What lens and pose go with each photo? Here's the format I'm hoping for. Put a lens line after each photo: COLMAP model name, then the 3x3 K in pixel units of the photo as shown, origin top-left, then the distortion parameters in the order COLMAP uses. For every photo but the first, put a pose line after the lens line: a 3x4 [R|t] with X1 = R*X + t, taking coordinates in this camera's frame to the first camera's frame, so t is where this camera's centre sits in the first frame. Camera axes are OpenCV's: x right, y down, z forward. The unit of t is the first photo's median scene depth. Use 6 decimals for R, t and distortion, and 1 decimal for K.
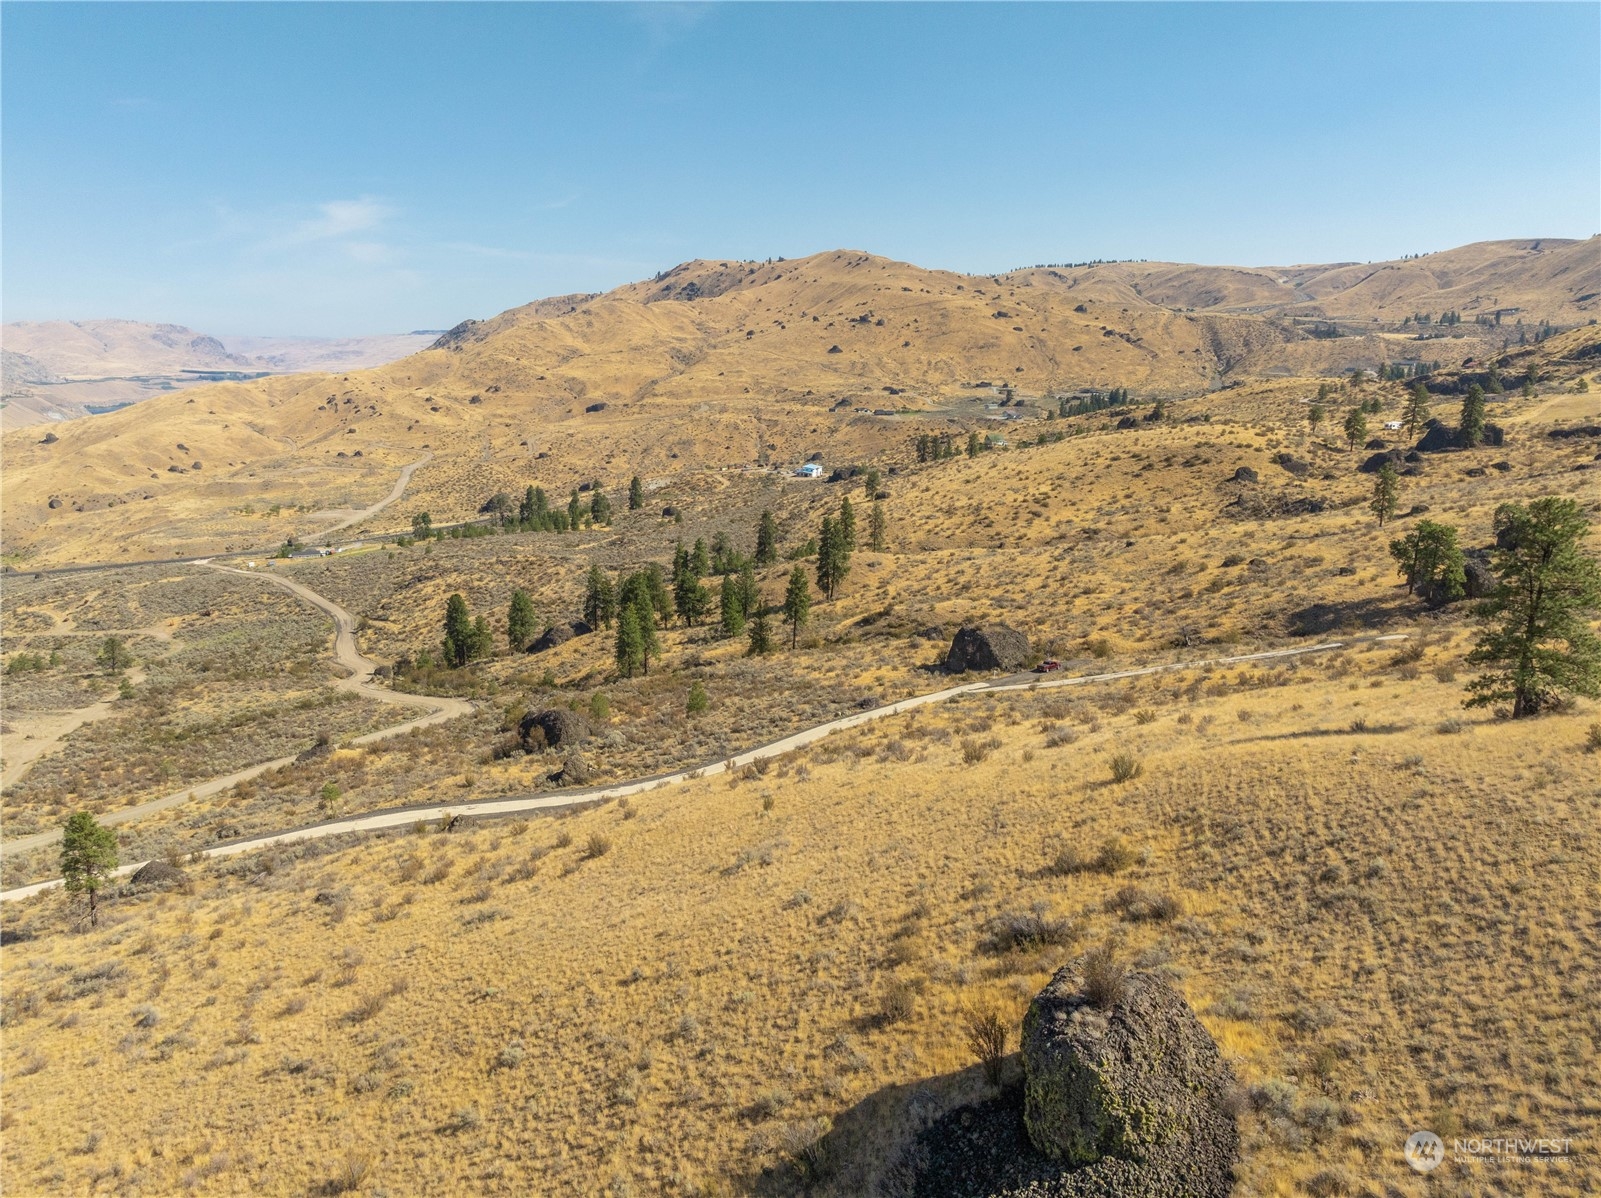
lens RADIAL K [[1128.7, 0, 798.7], [0, 1128.7, 605.0], [0, 0, 1]] dist [-0.039738, 0.003938]
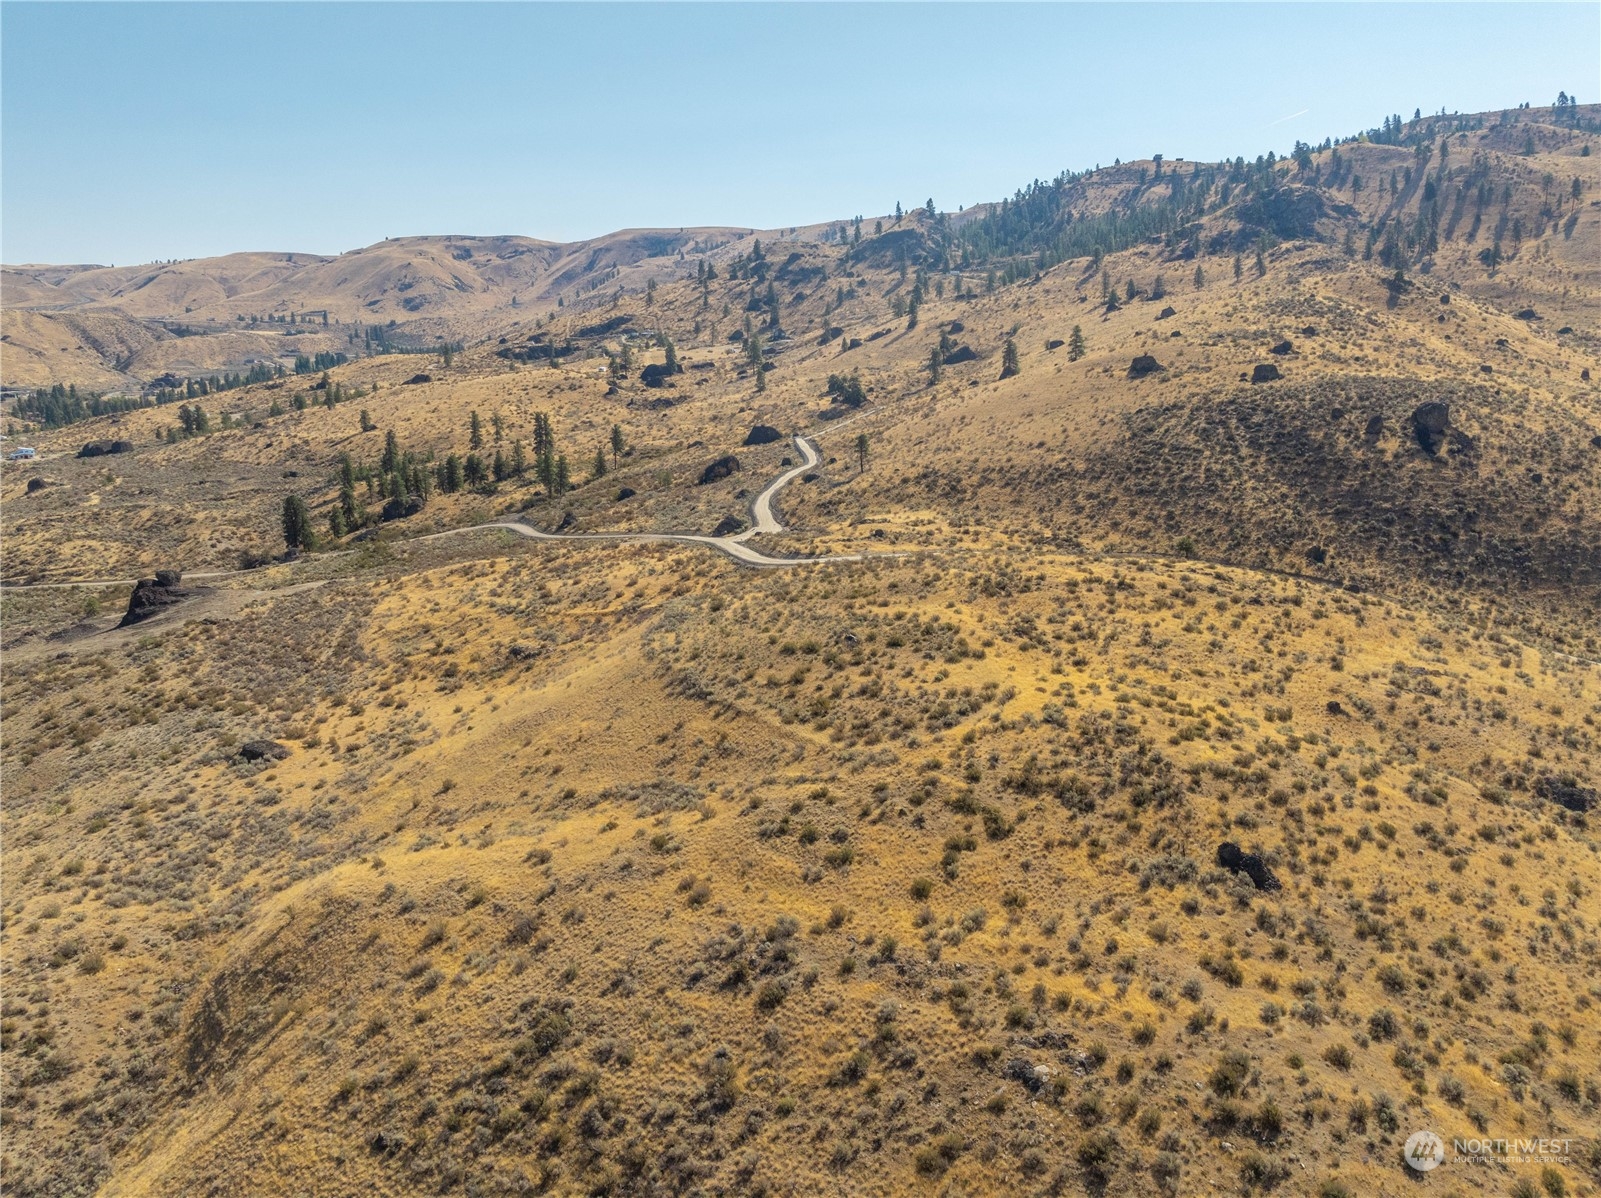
lens RADIAL K [[1128.7, 0, 804.0], [0, 1128.7, 594.9], [0, 0, 1]] dist [-0.039738, 0.003938]
pose [[0.479323, -0.185197, 0.857876, -0.219854], [0.197160, 0.975220, 0.100370, 0.016963], [-0.855206, 0.121029, 0.503958, -0.027603]]
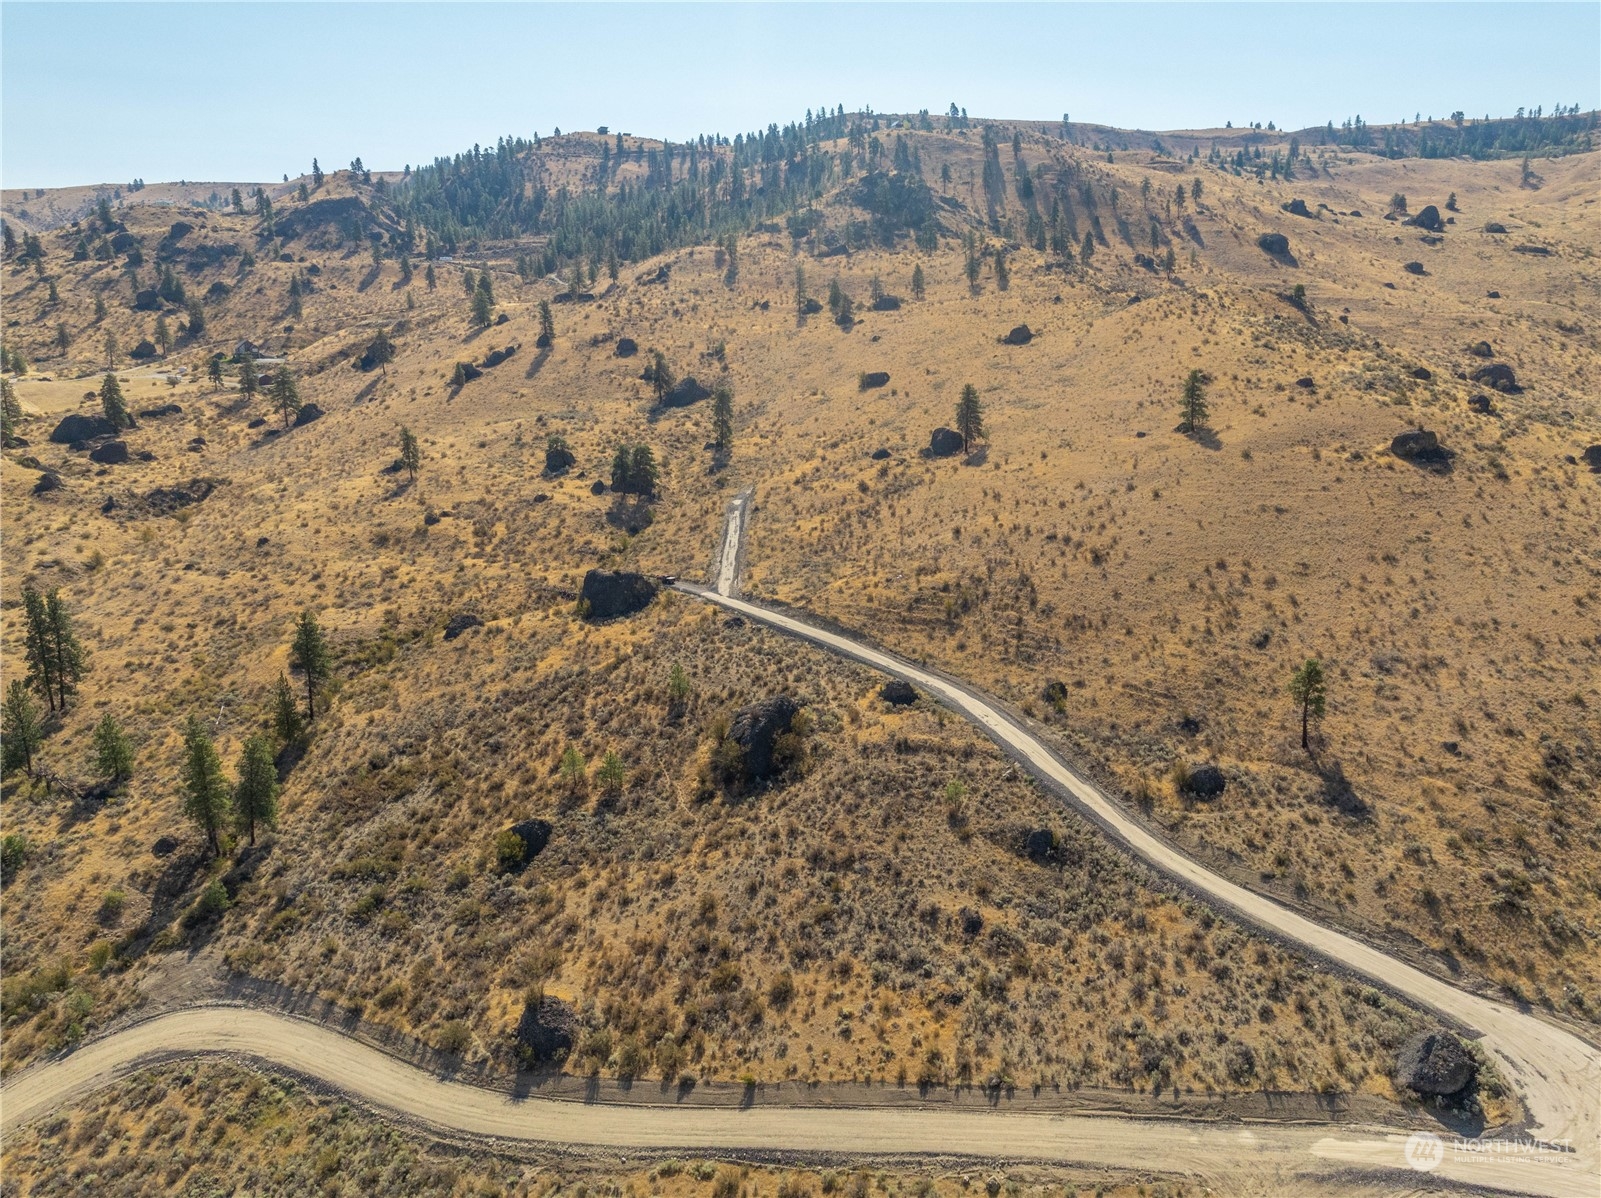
lens RADIAL K [[1128.7, 0, 803.5], [0, 1128.7, 596.9], [0, 0, 1]] dist [-0.039738, 0.003938]
pose [[-0.122656, -0.221679, 0.967375, -0.115388], [0.224460, 0.943282, 0.244618, -0.022839], [-0.966733, 0.247140, -0.065941, 0.102204]]
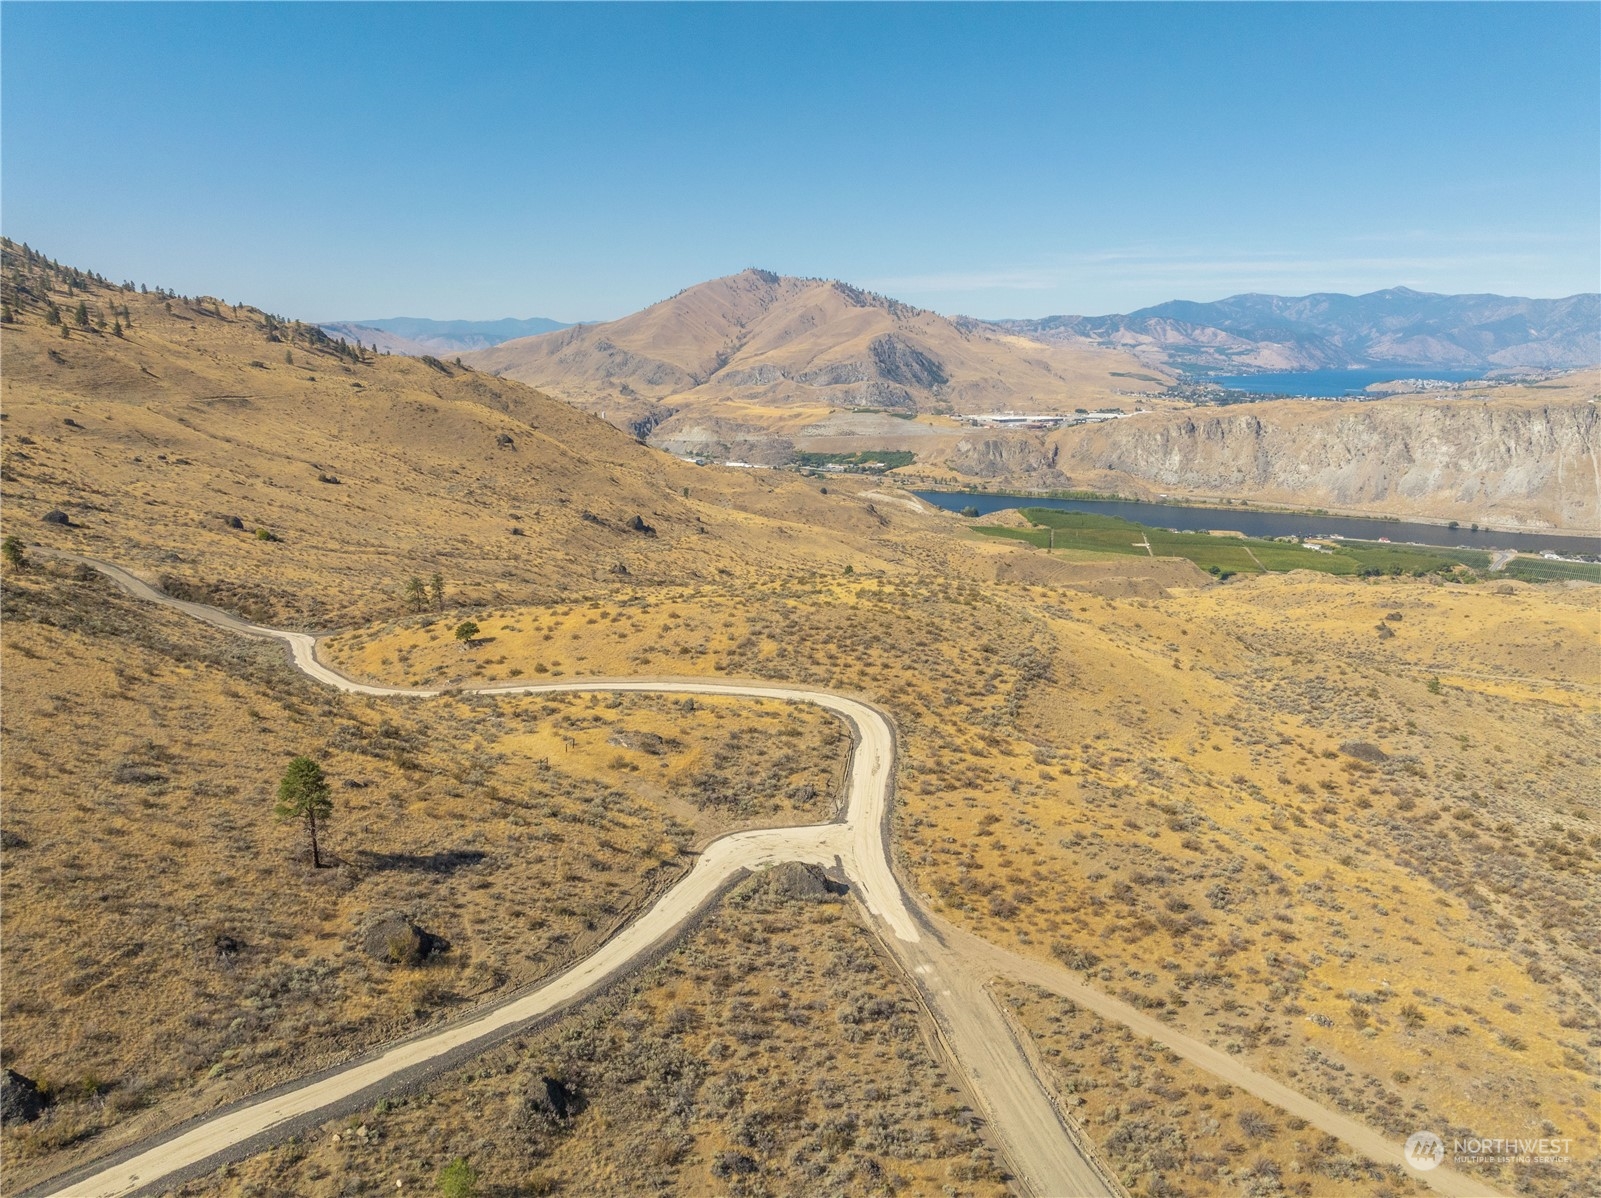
lens RADIAL K [[1128.7, 0, 802.2], [0, 1128.7, 599.9], [0, 0, 1]] dist [-0.039738, 0.003938]
pose [[-0.789316, 0.131735, -0.599688, -0.023724], [-0.140963, 0.911741, 0.385820, -0.026754], [0.597586, 0.389068, -0.701083, 0.120253]]
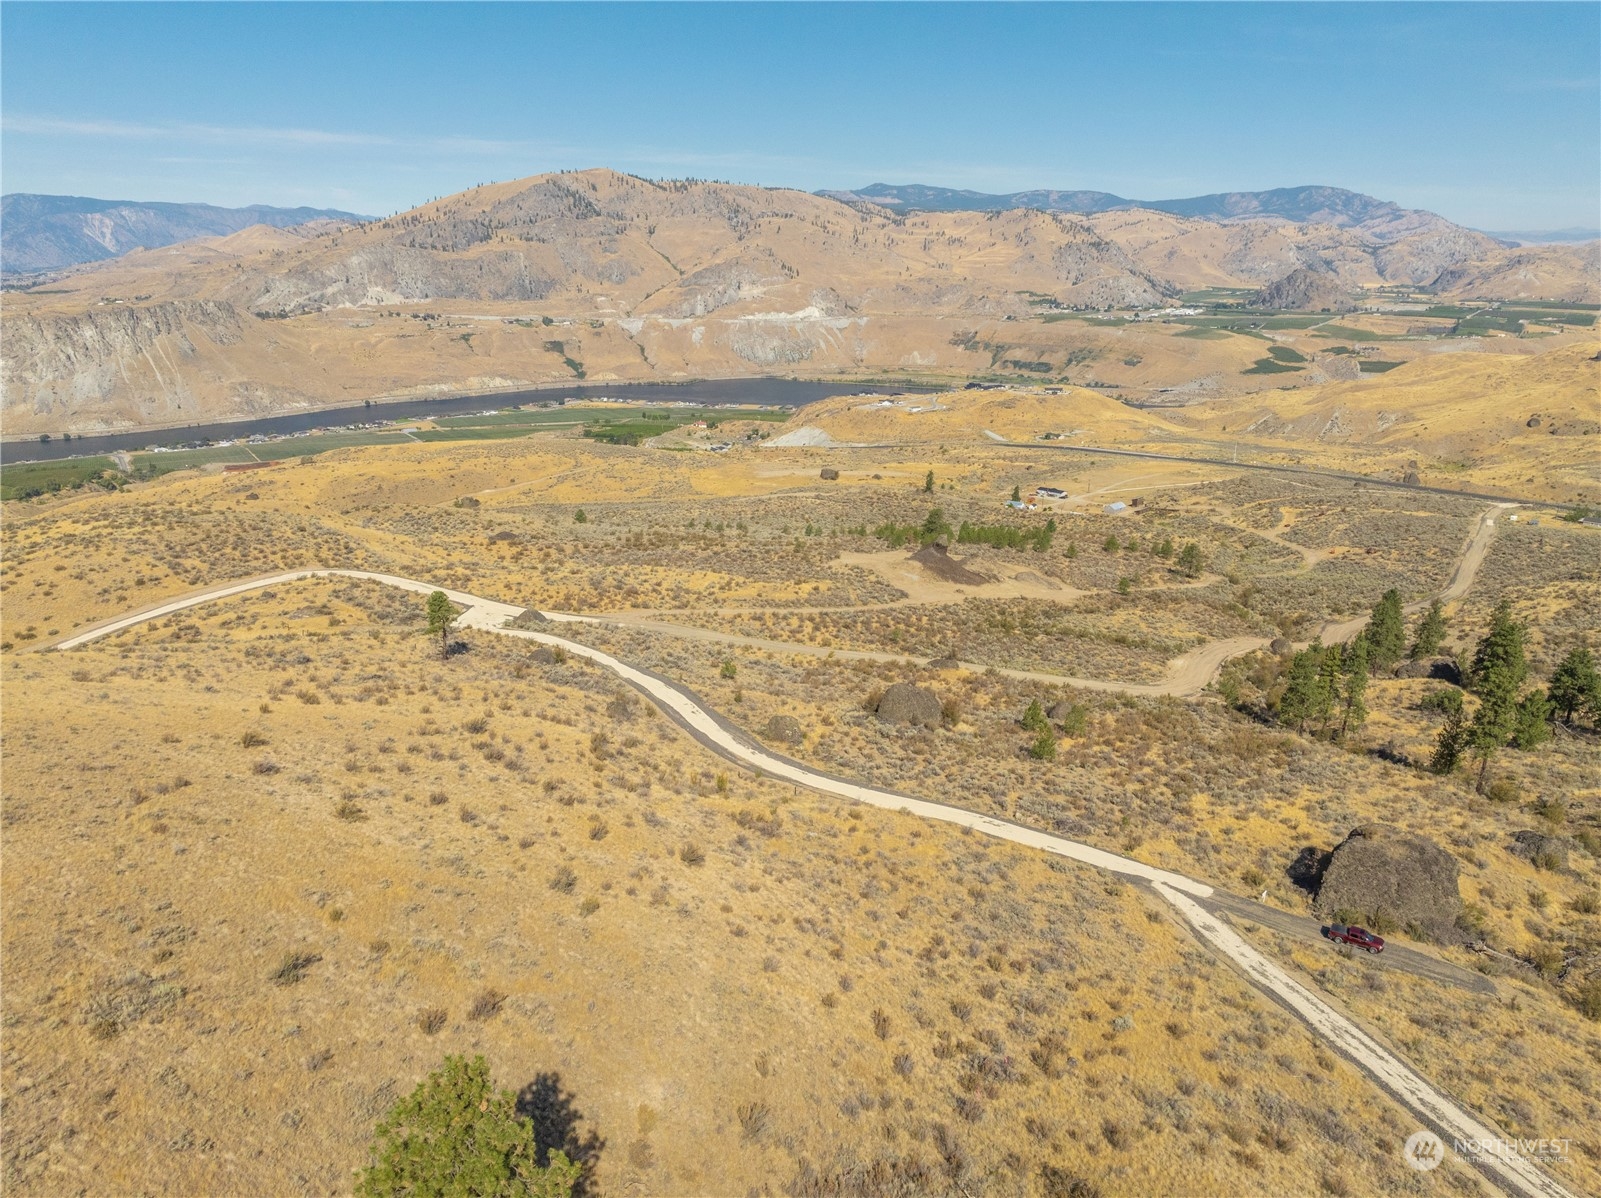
lens RADIAL K [[1128.7, 0, 803.4], [0, 1128.7, 601.4], [0, 0, 1]] dist [-0.039738, 0.003938]
pose [[0.280733, 0.286410, -0.916056, 0.066710], [-0.215316, 0.948904, 0.230695, -0.019301], [0.935322, 0.132478, 0.328057, 0.057919]]
